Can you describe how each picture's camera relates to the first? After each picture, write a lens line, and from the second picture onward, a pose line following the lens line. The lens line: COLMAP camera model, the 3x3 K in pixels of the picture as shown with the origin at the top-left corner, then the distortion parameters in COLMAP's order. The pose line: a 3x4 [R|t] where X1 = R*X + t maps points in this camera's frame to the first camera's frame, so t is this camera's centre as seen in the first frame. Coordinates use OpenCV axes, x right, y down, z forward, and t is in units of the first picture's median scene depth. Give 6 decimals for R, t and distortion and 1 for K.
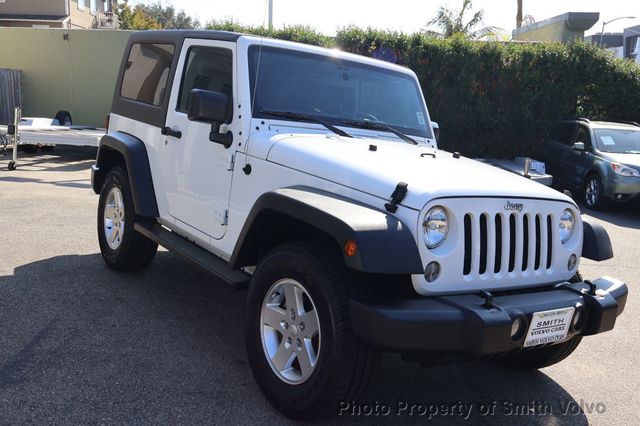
lens RADIAL K [[634.5, 0, 319.2], [0, 634.5, 214.7], [0, 0, 1]] dist [0.018478, 0.000000]
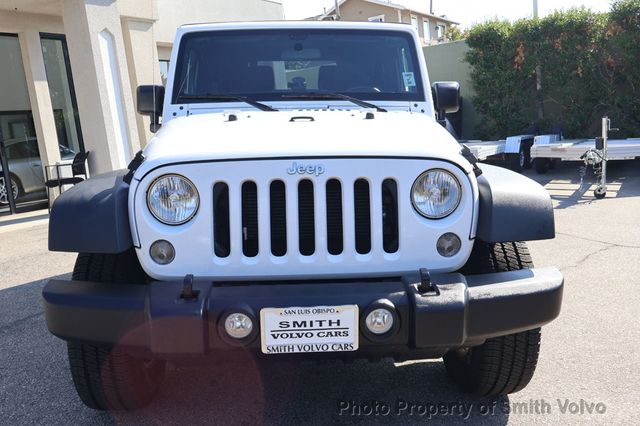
lens RADIAL K [[576.8, 0, 320.1], [0, 576.8, 211.7], [0, 0, 1]] dist [0.011886, 0.015728]
pose [[0.828230, -0.036852, -0.559175, 0.607345], [0.030653, 0.999321, -0.020457, 0.044969], [0.559549, -0.000197, 0.828797, 0.374316]]
